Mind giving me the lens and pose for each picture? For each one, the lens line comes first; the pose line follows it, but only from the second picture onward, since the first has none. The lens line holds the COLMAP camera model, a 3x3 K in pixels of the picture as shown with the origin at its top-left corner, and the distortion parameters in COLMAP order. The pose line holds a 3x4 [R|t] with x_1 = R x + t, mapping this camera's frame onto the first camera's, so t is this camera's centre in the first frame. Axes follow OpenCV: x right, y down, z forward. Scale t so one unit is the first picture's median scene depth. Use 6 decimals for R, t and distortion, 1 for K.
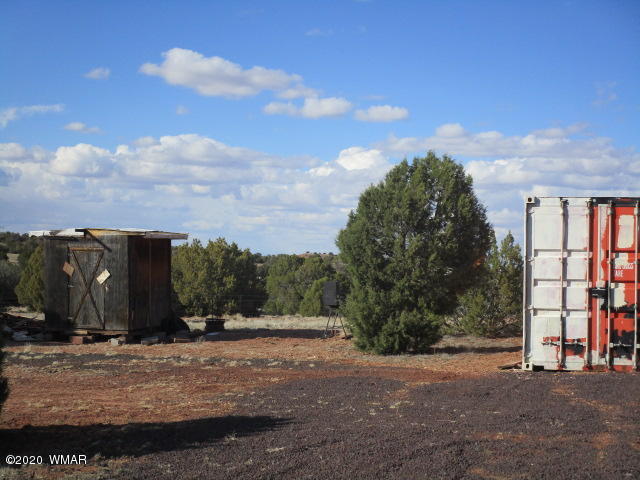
lens RADIAL K [[1186.9, 0, 316.7], [0, 1186.9, 240.3], [0, 0, 1]] dist [-0.090863, 0.000000]
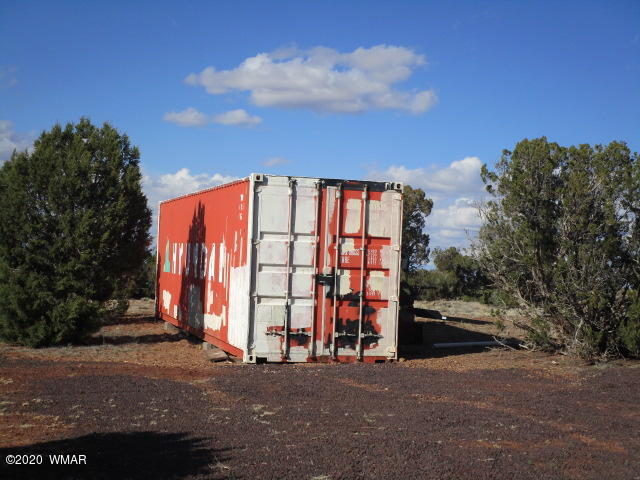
lens RADIAL K [[1186.9, 0, 321.1], [0, 1186.9, 240.0], [0, 0, 1]] dist [-0.090863, 0.000000]
pose [[0.863673, 0.029360, 0.503196, -0.242601], [-0.034769, 0.999394, 0.001363, 0.011361], [-0.502851, -0.018673, 0.864171, 0.177931]]
